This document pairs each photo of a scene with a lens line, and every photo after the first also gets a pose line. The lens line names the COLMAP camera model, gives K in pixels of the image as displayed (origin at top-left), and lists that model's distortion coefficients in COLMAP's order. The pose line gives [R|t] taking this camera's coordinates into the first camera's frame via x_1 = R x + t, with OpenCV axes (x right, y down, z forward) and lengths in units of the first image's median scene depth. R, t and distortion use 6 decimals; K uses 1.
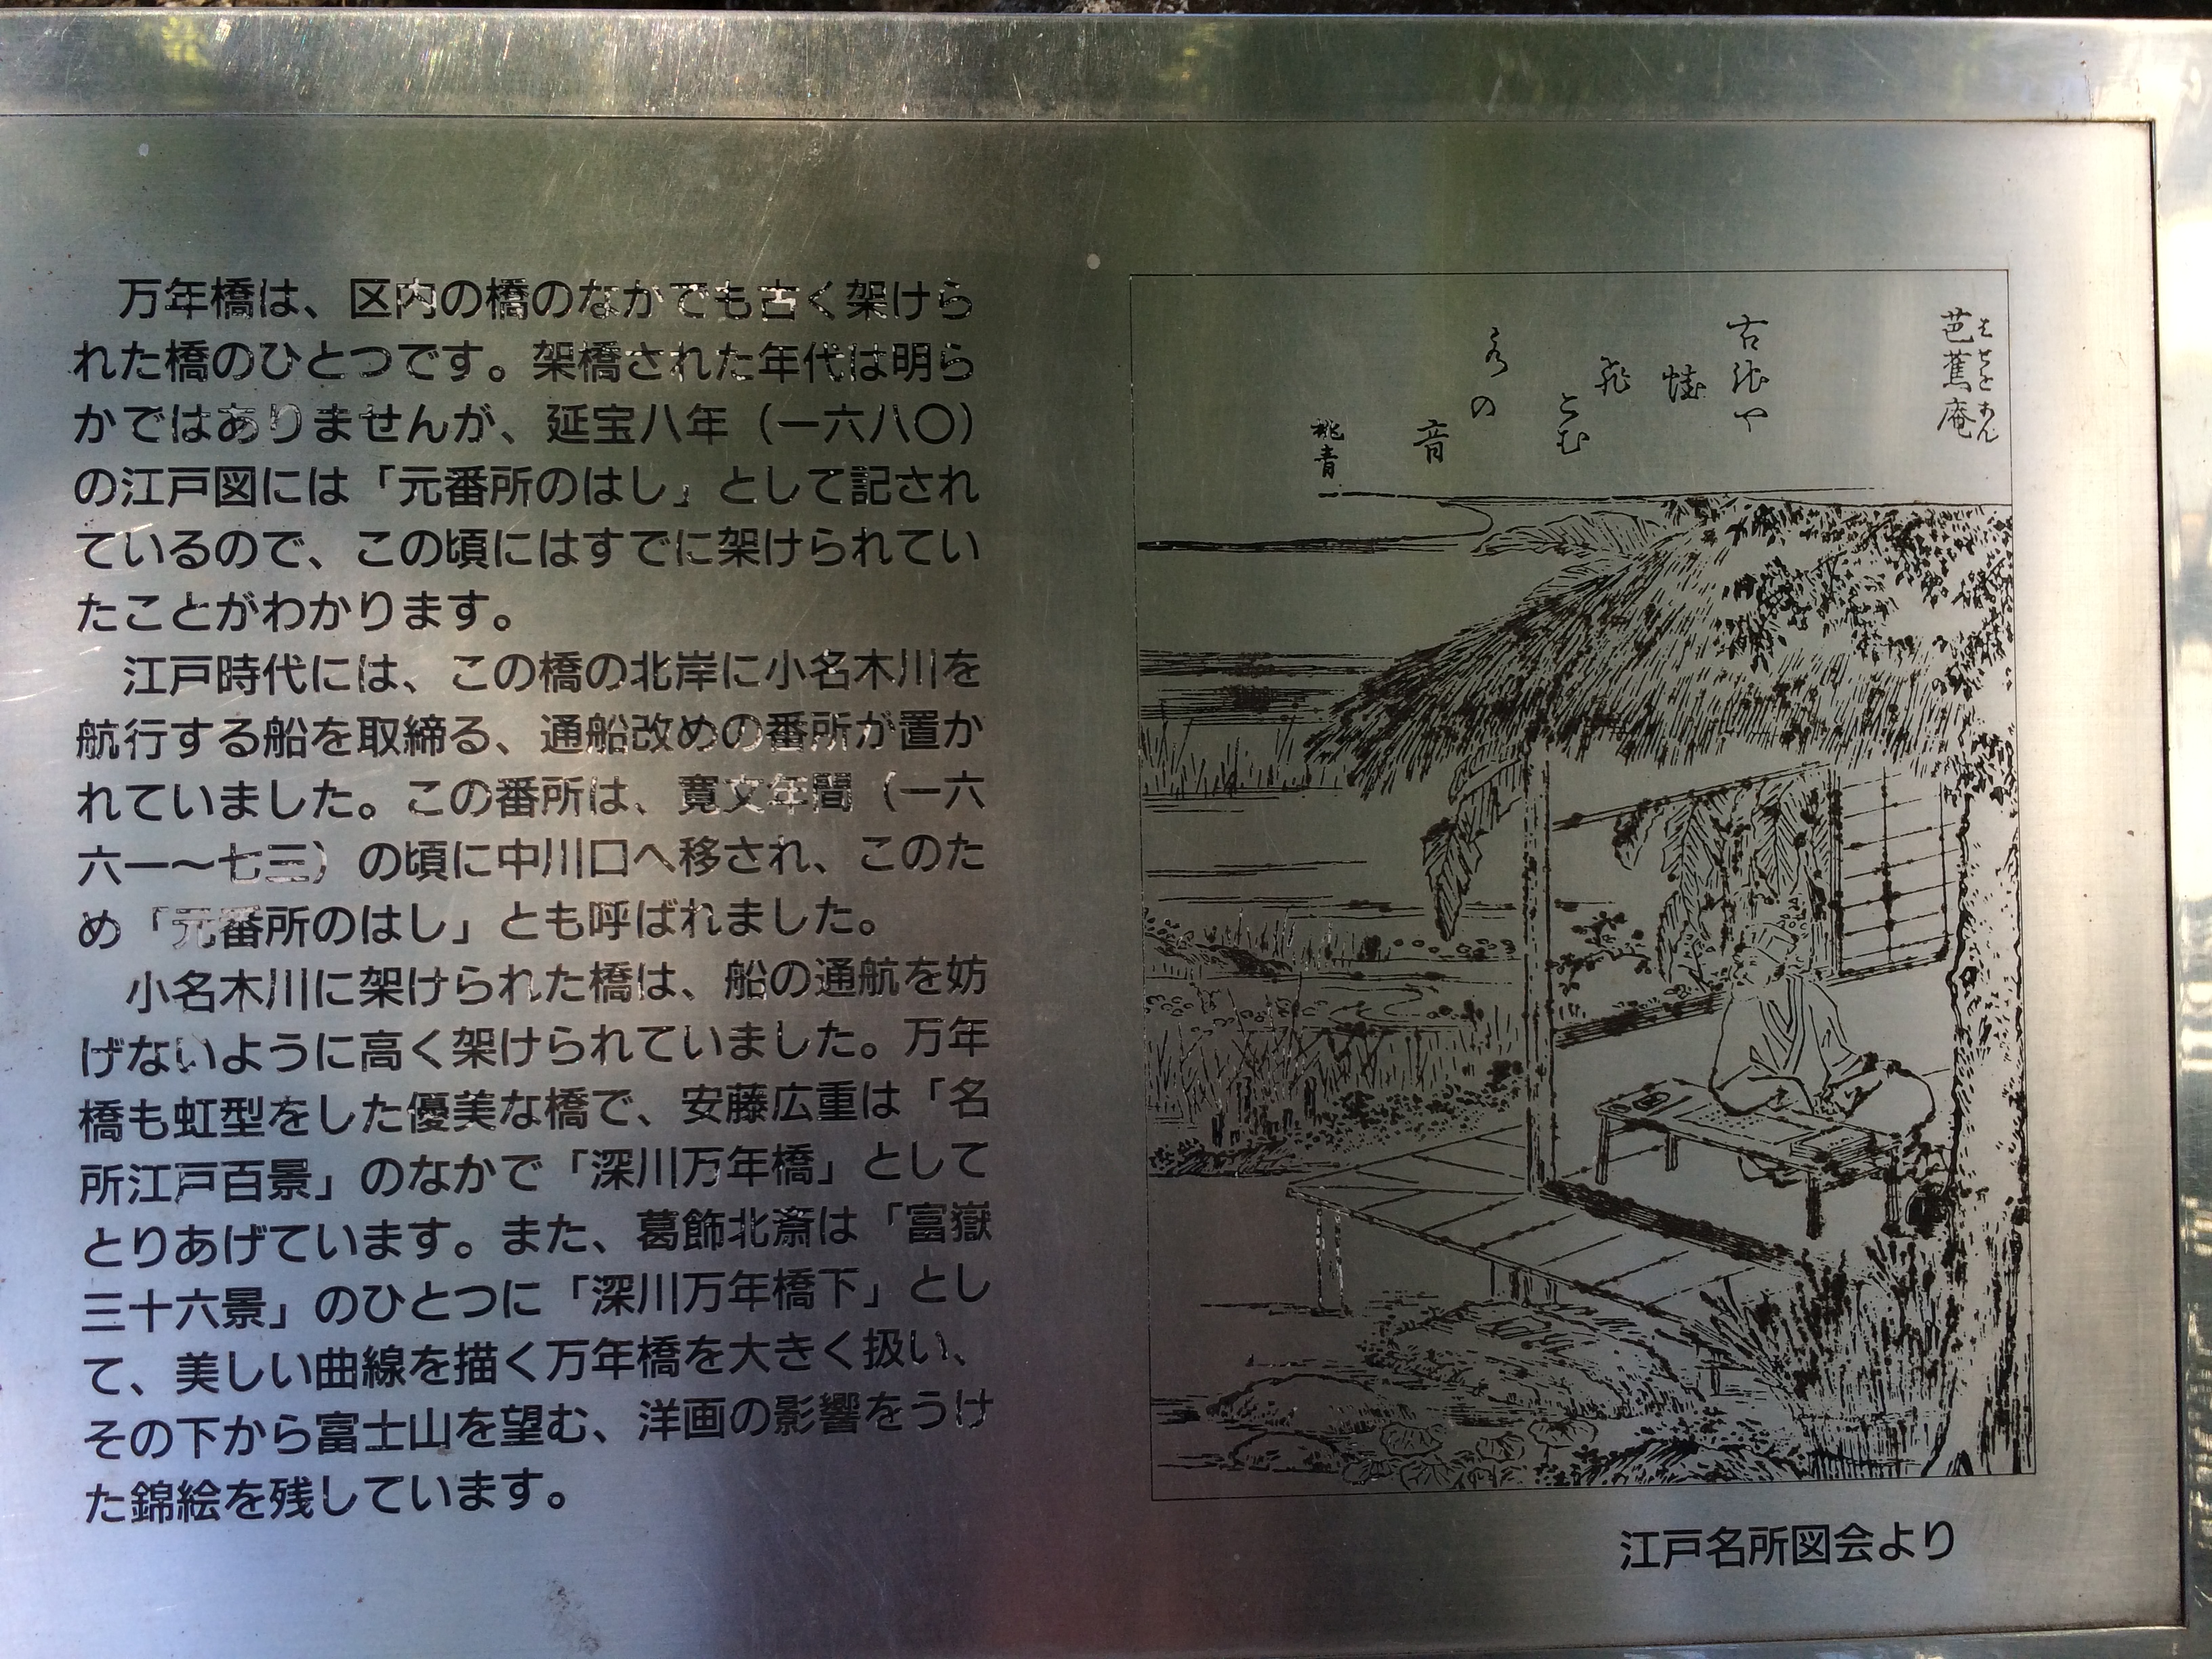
lens RADIAL K [[1916.7, 0, 1112.6], [0, 1916.7, 843.5], [0, 0, 1]] dist [0.083720, -0.130703]
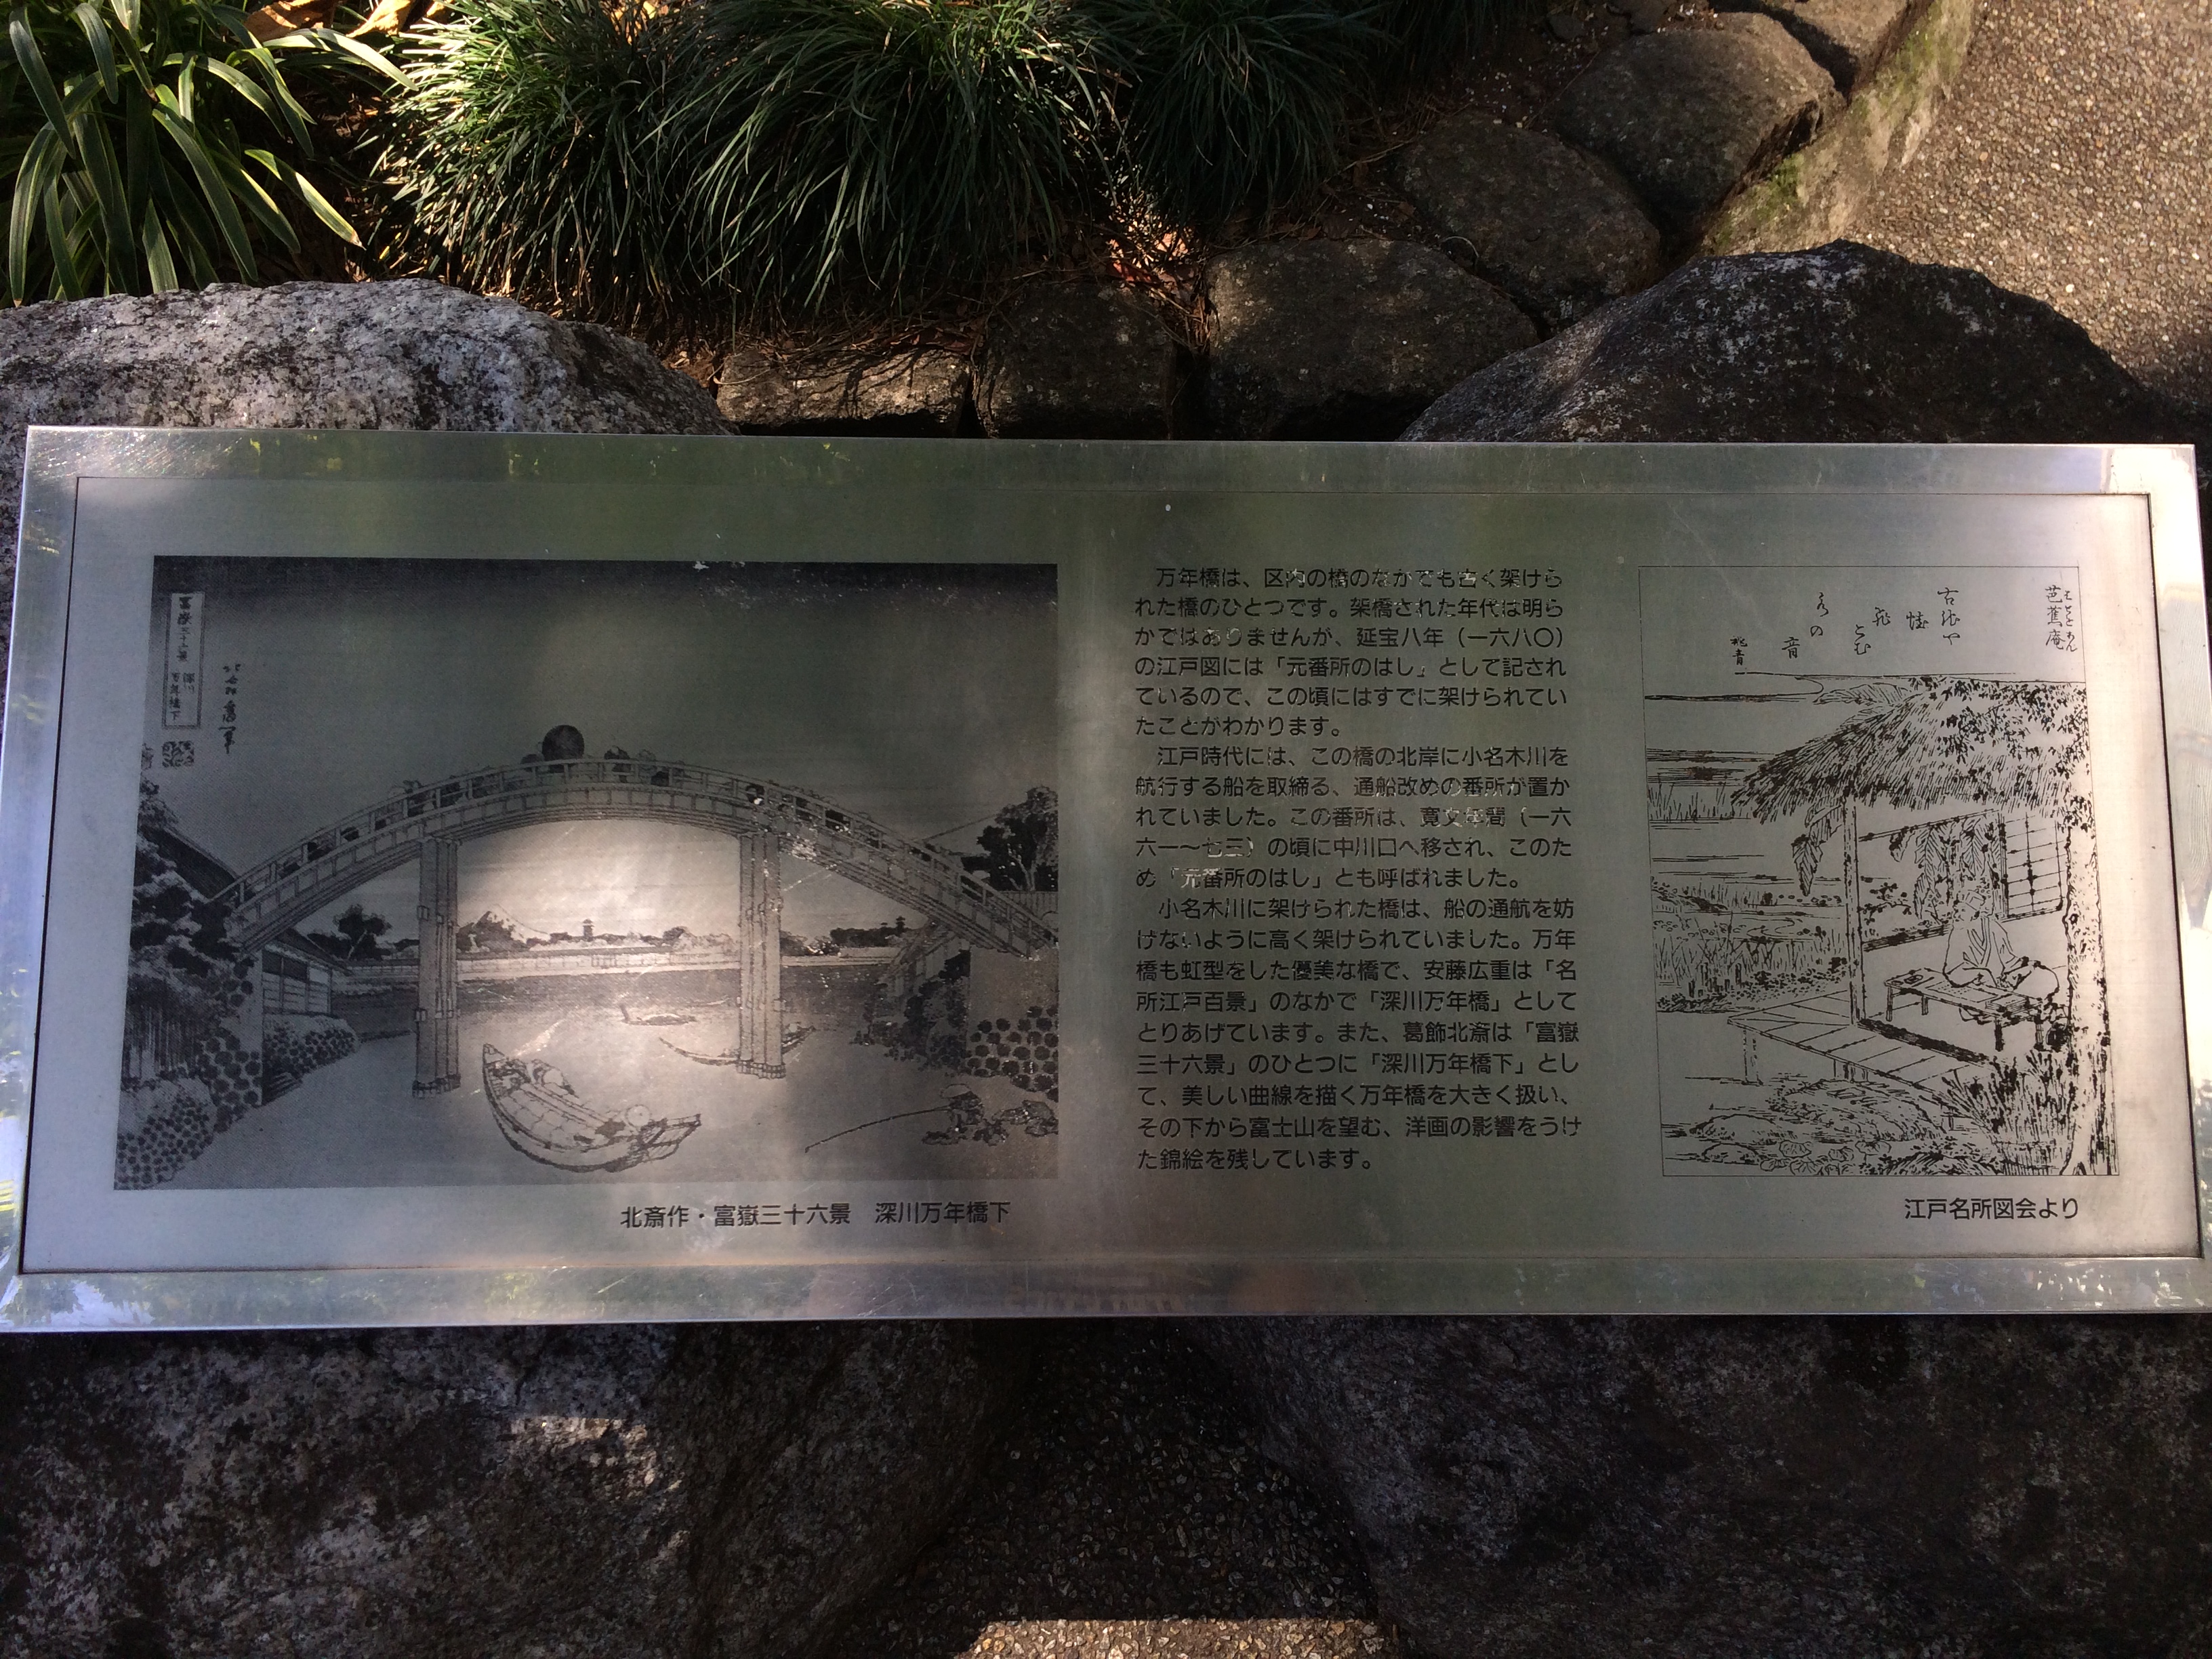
lens RADIAL K [[1916.7, 0, 1112.6], [0, 1916.7, 843.5], [0, 0, 1]] dist [0.083720, -0.130703]
pose [[0.999768, 0.010629, -0.018709, -0.512116], [-0.012604, 0.993982, -0.108818, 0.226648], [0.017440, 0.109028, 0.993886, -1.011439]]
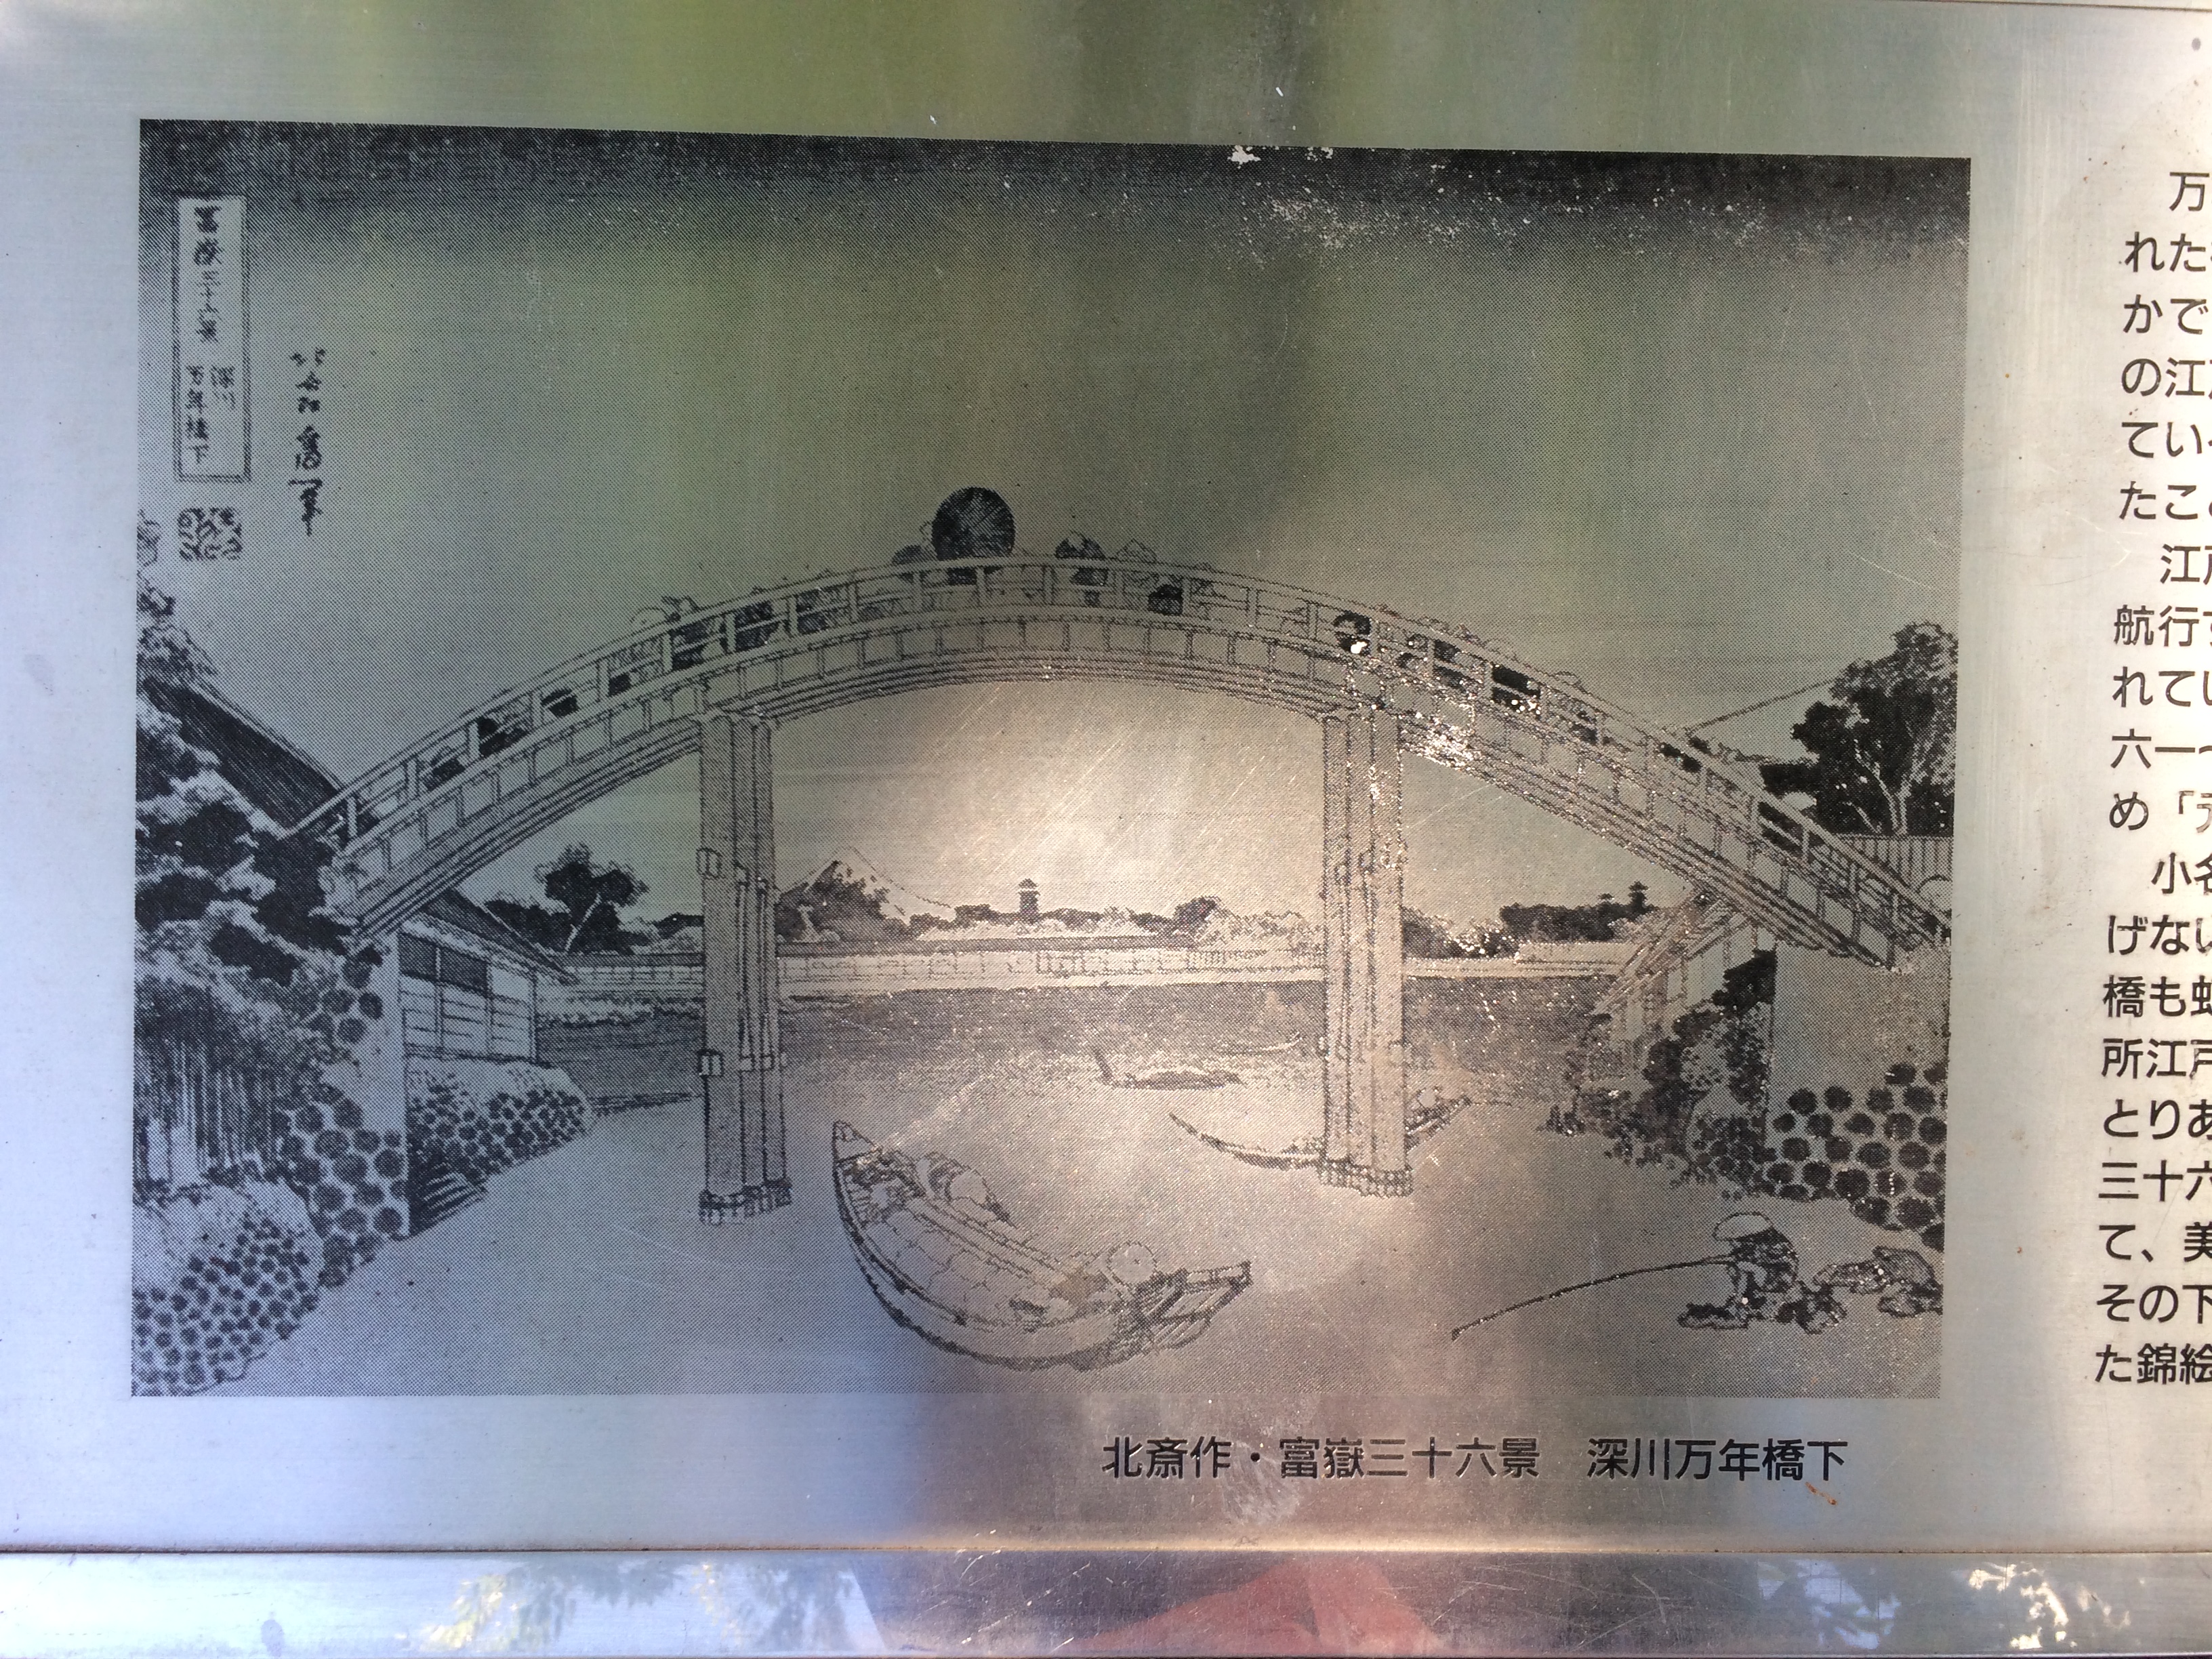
lens RADIAL K [[1916.7, 0, 1112.6], [0, 1916.7, 843.5], [0, 0, 1]] dist [0.083720, -0.130703]
pose [[0.999097, 0.030899, -0.029157, -1.013715], [-0.029790, 0.998843, 0.037741, 0.038208], [0.030289, -0.036838, 0.998862, -0.042787]]
